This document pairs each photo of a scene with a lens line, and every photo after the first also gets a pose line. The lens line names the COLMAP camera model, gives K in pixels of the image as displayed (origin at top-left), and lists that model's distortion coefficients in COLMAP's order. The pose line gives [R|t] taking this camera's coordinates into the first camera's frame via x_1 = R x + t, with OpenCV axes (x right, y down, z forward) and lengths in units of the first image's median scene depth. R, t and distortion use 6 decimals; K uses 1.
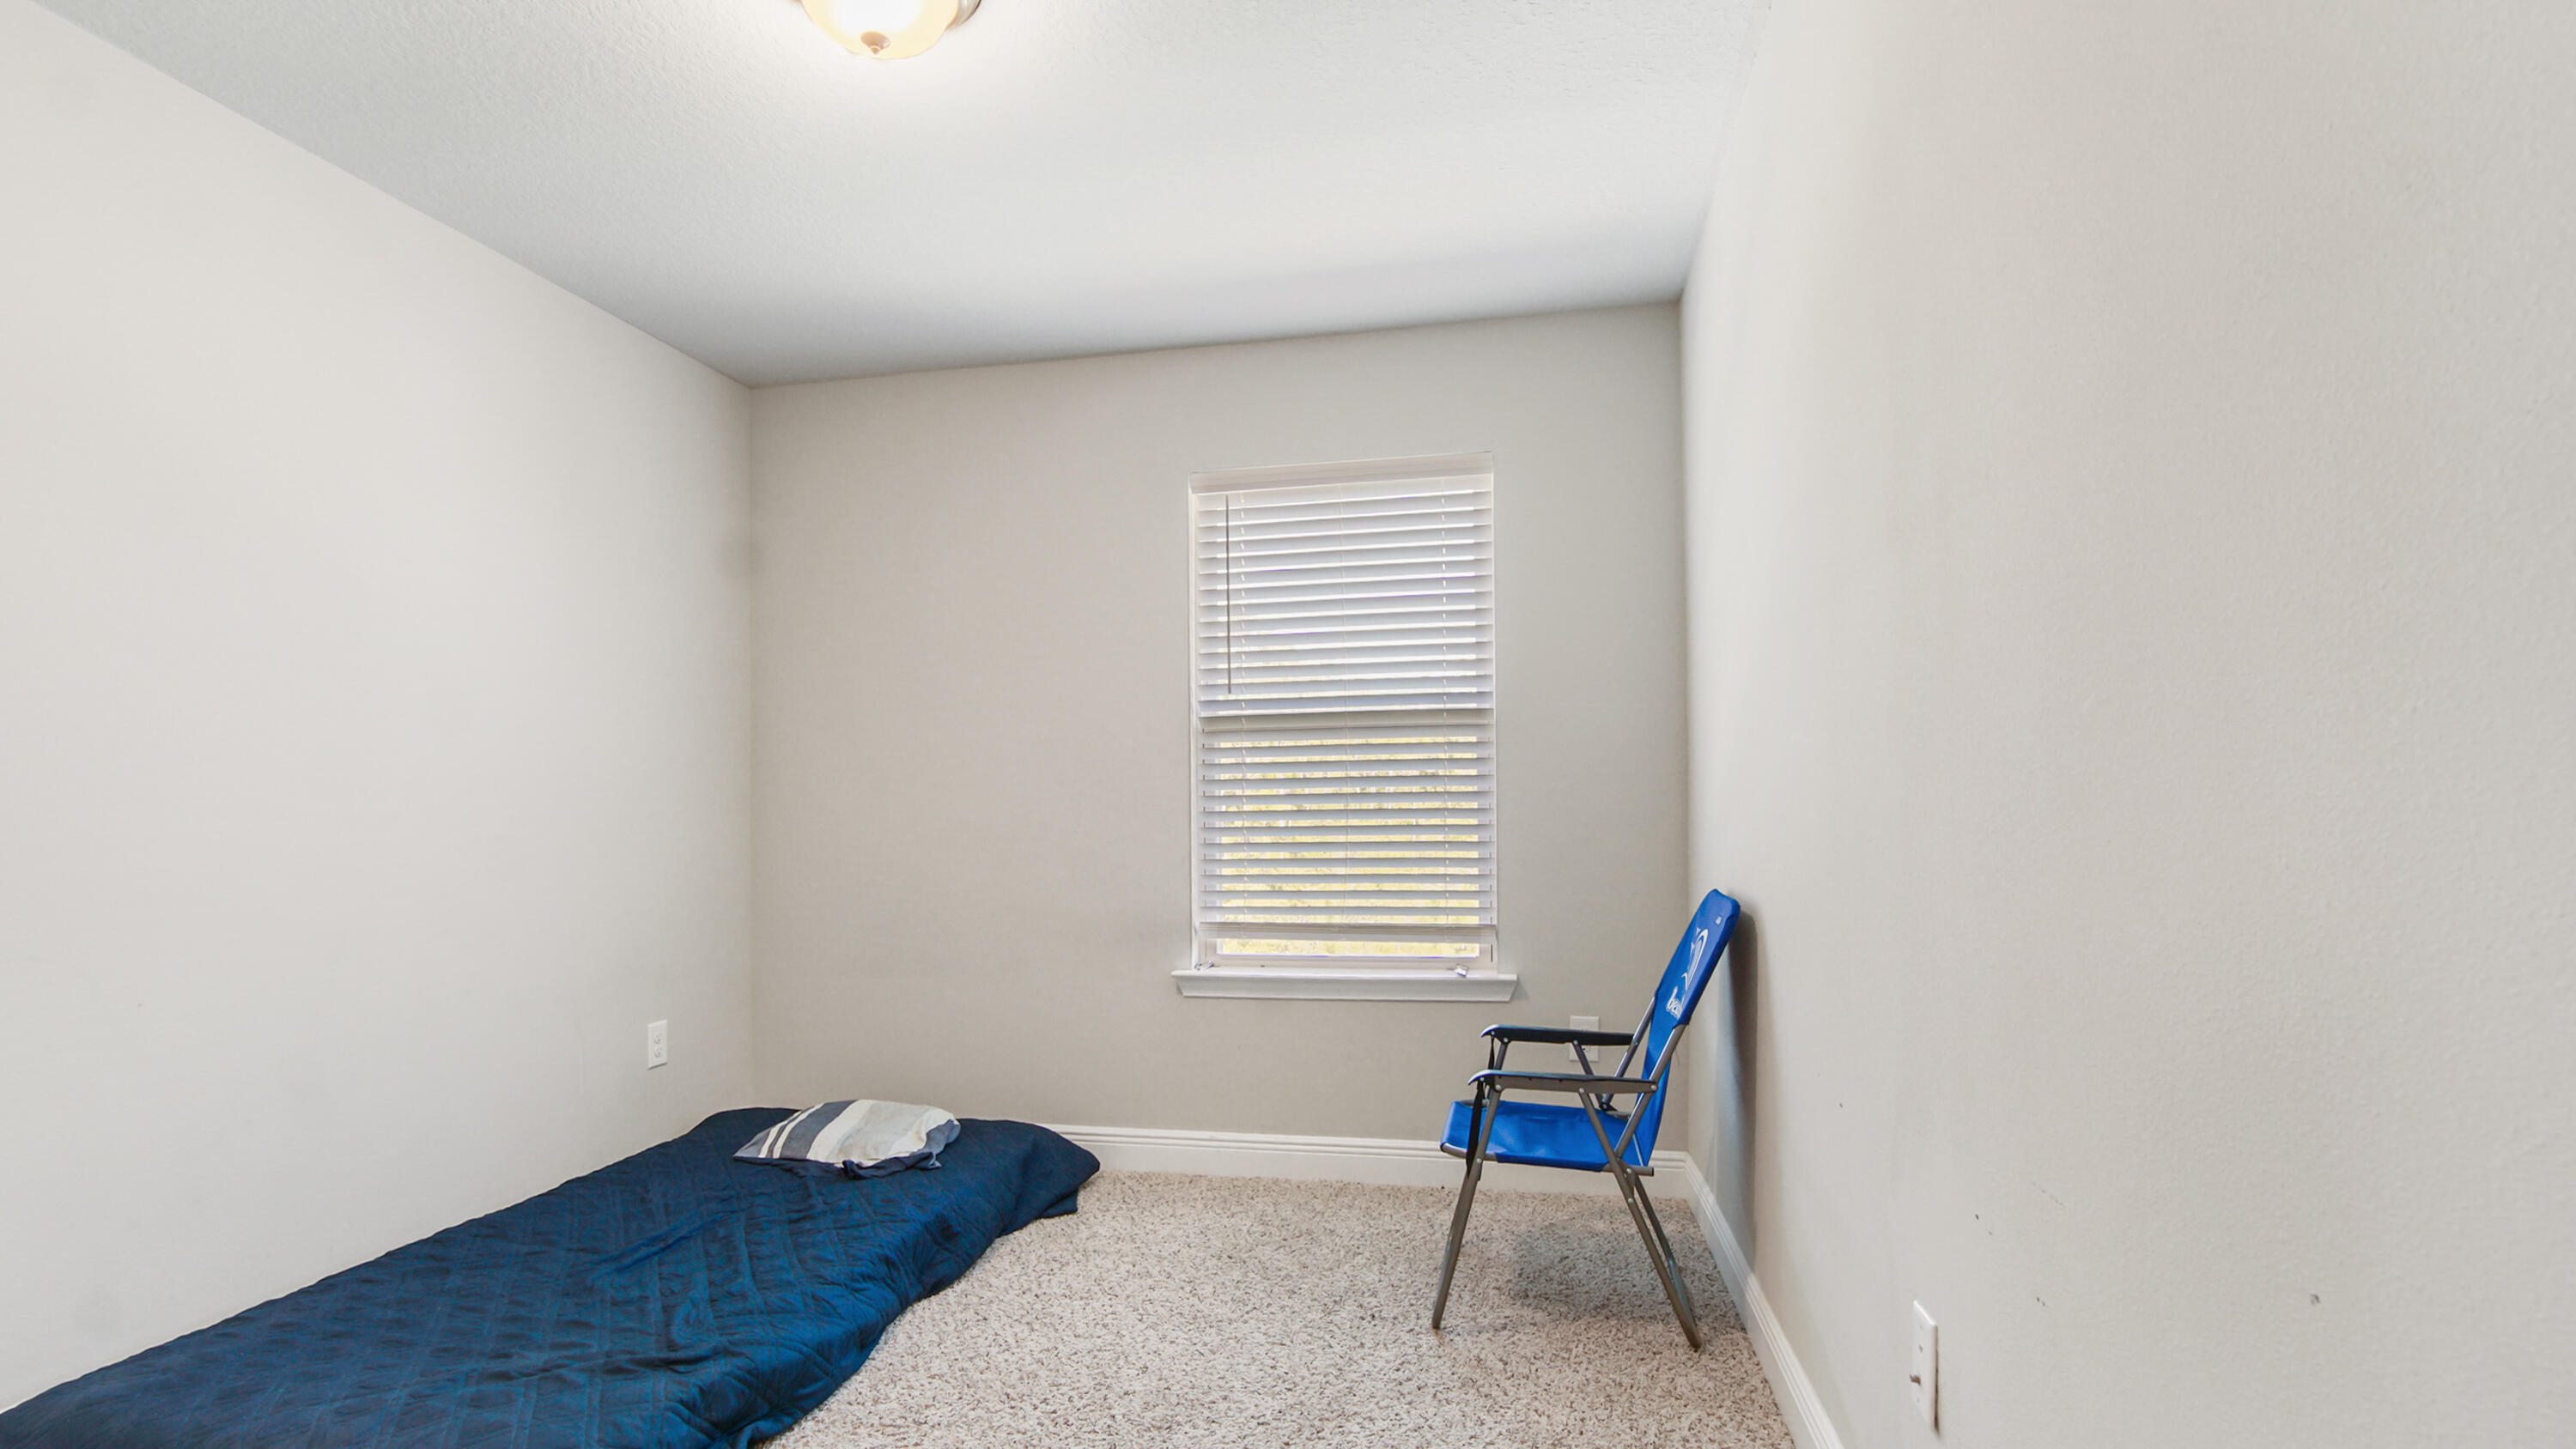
lens RADIAL K [[1244.4, 0, 1293.5], [0, 1244.4, 805.0], [0, 0, 1]] dist [-0.001319, 0.000041]
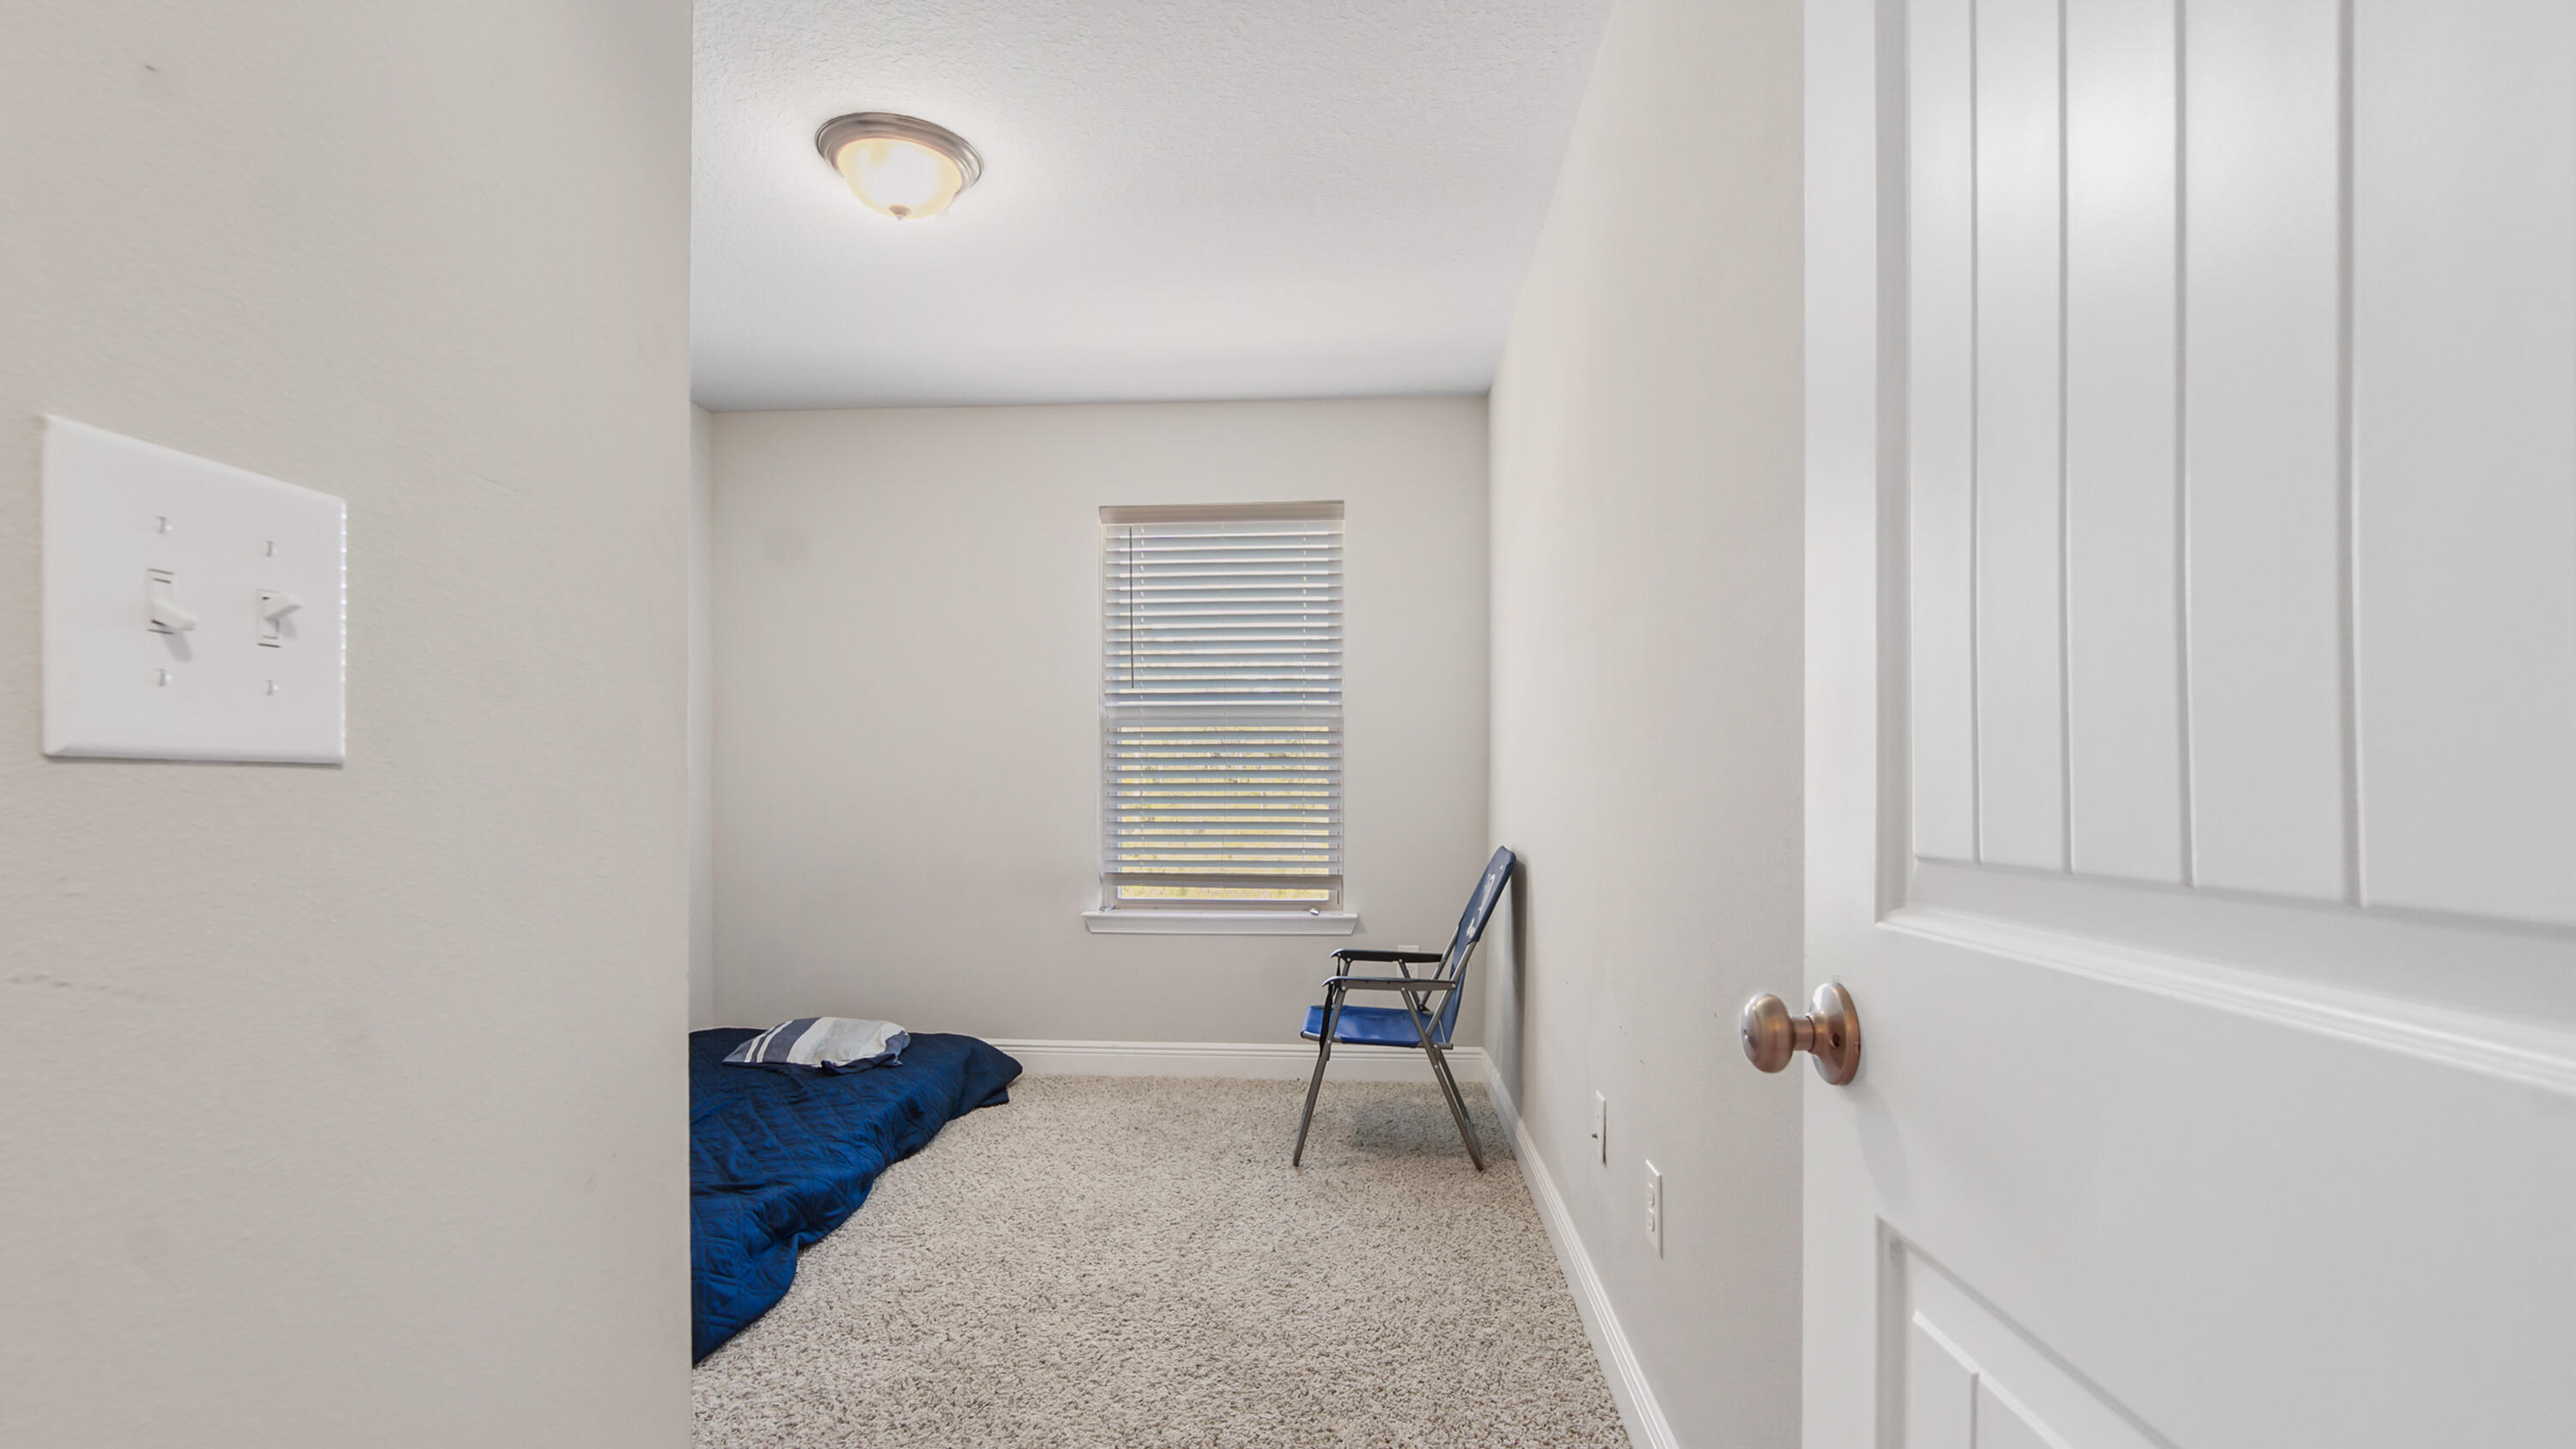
lens RADIAL K [[1244.7, 0, 1293.5], [0, 1244.7, 805.0], [0, 0, 1]] dist [-0.001319, 0.000041]
pose [[0.991812, 0.009874, 0.127328, -0.060286], [-0.012846, 0.999663, 0.022537, -0.004227], [-0.127062, -0.023988, 0.991605, -0.313197]]
